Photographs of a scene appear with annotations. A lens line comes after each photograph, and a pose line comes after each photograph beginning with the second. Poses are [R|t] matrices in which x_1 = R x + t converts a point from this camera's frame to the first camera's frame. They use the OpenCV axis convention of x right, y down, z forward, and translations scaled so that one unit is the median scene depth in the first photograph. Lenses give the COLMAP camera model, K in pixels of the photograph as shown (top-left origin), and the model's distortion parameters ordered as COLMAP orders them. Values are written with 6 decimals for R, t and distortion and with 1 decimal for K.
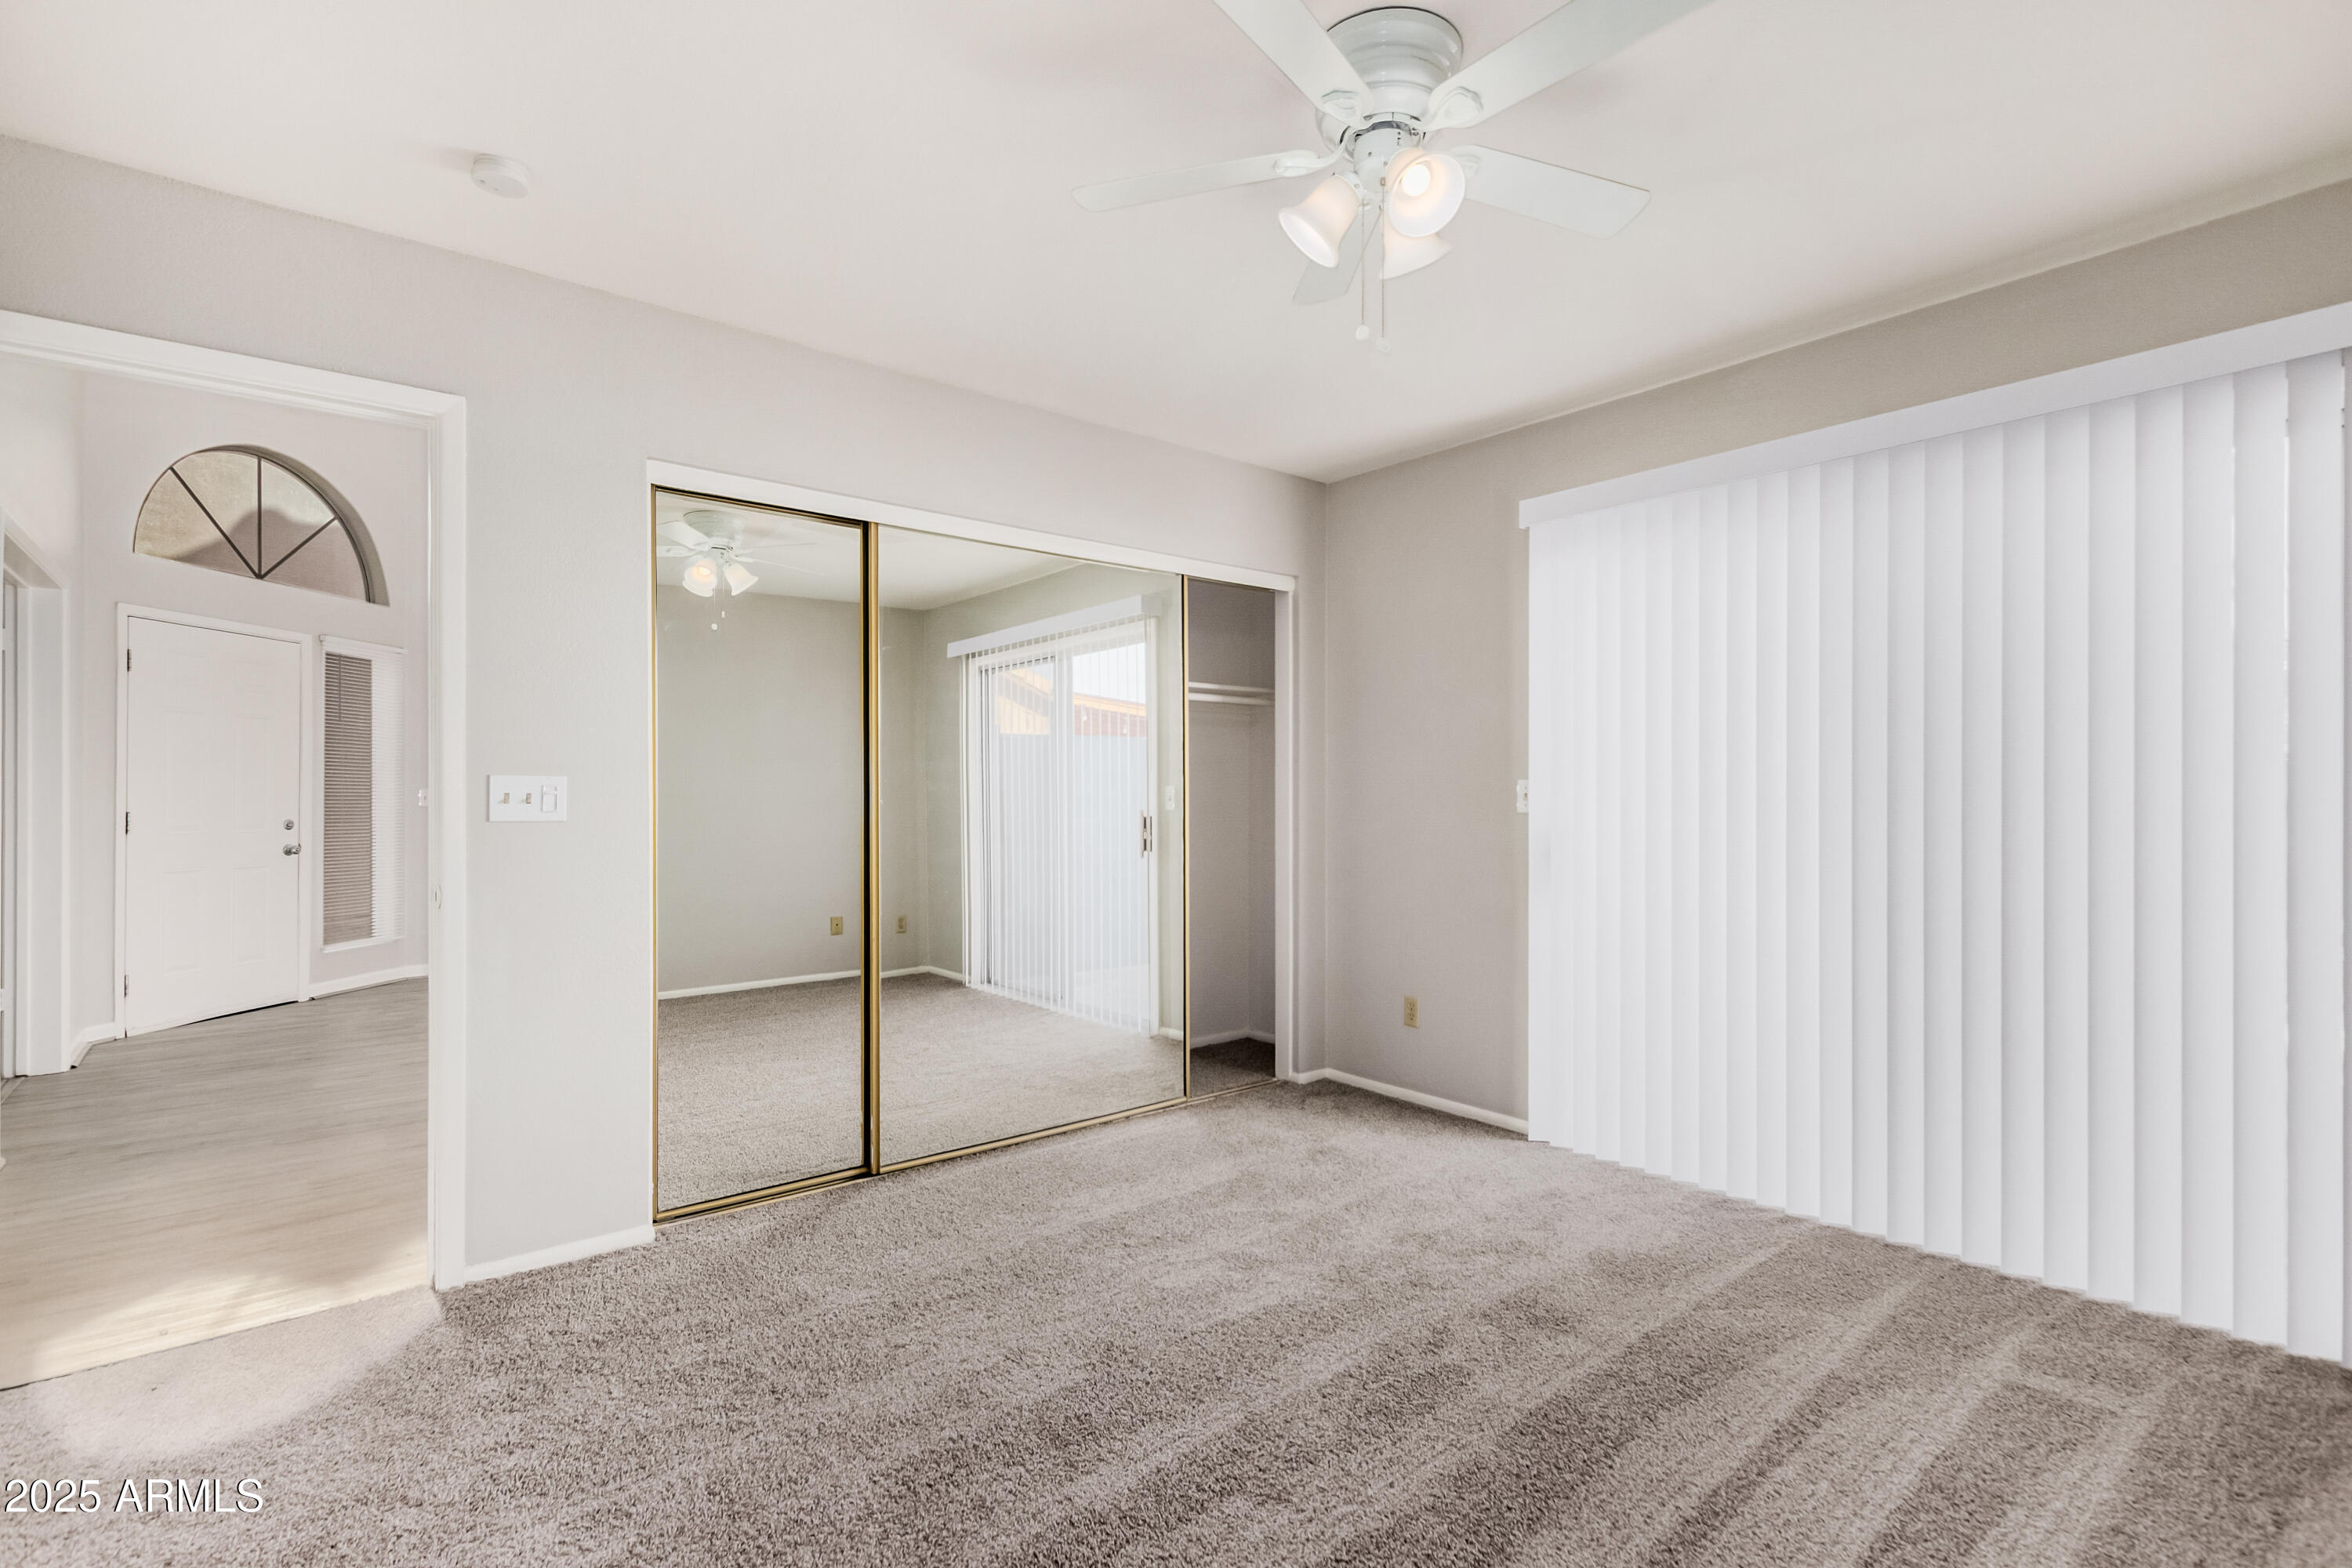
lens RADIAL K [[1081.5, 0, 1182.6], [0, 1081.5, 793.8], [0, 0, 1]] dist [0.005864, -0.001519]
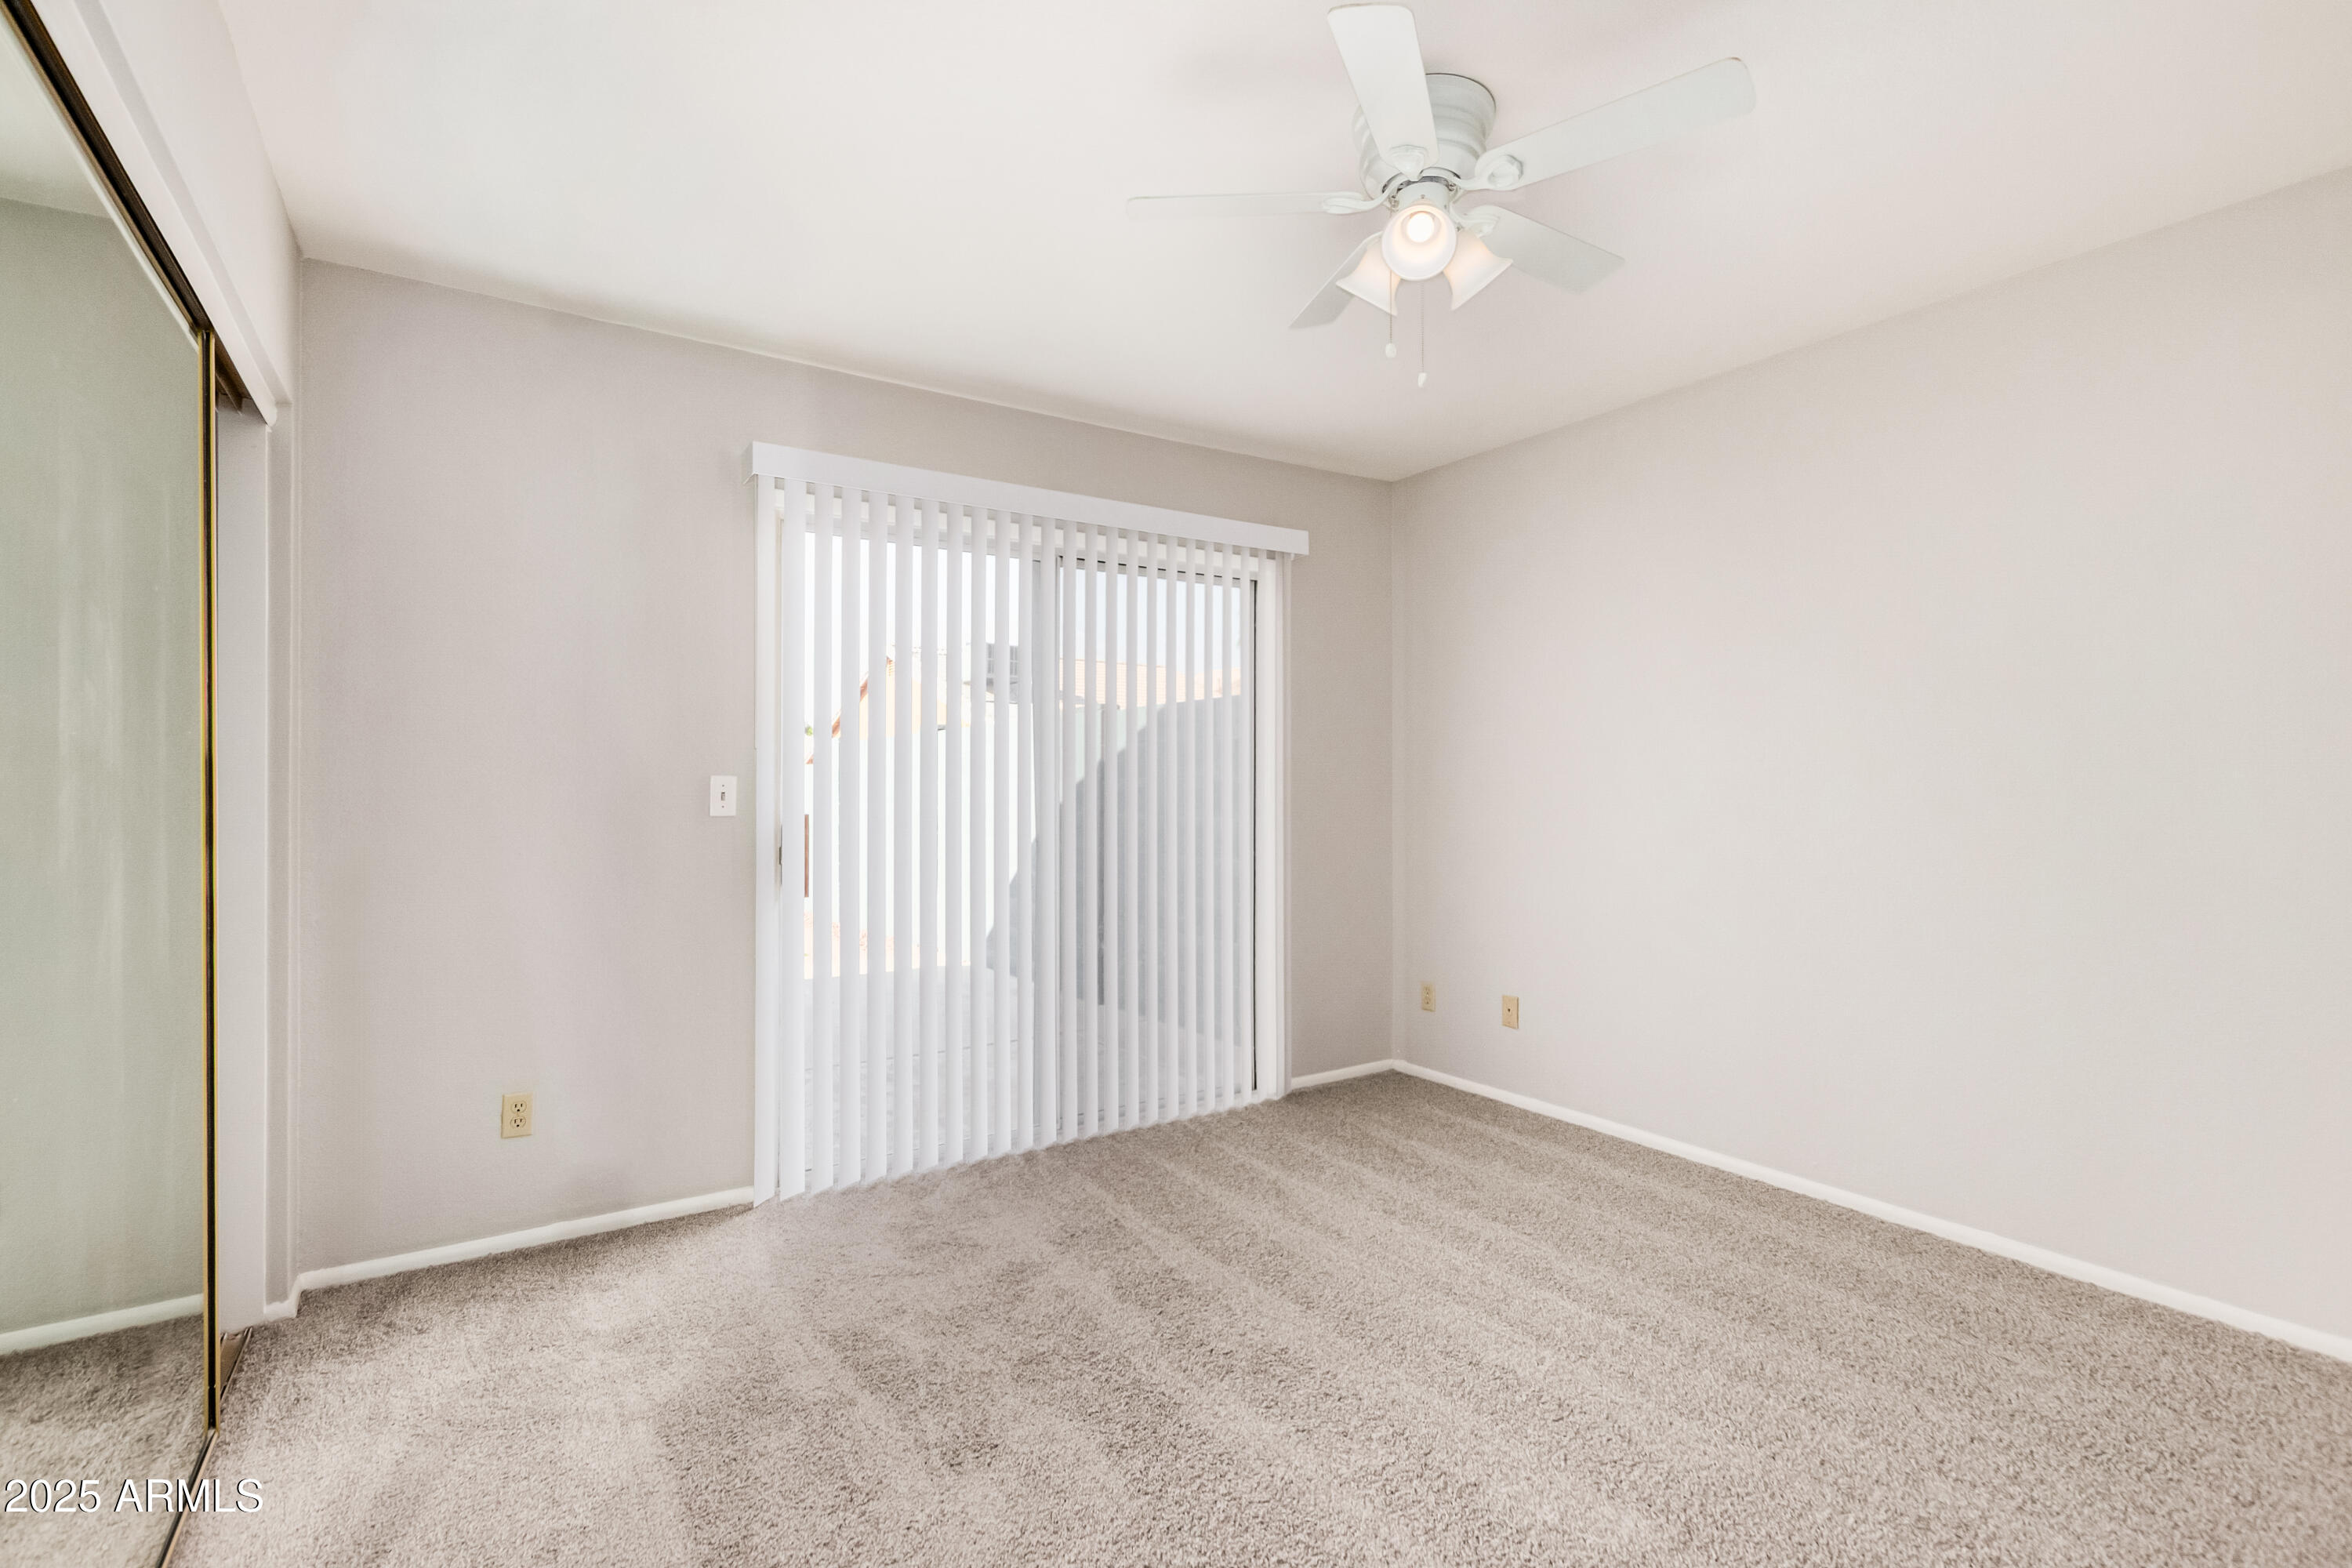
lens RADIAL K [[1081.5, 0, 1179.6], [0, 1081.5, 781.0], [0, 0, 1]] dist [0.005864, -0.001519]
pose [[0.096258, 0.007559, 0.995328, -0.532882], [-0.001296, 0.999971, -0.007469, -0.003268], [-0.995356, -0.000571, 0.096265, 0.655092]]
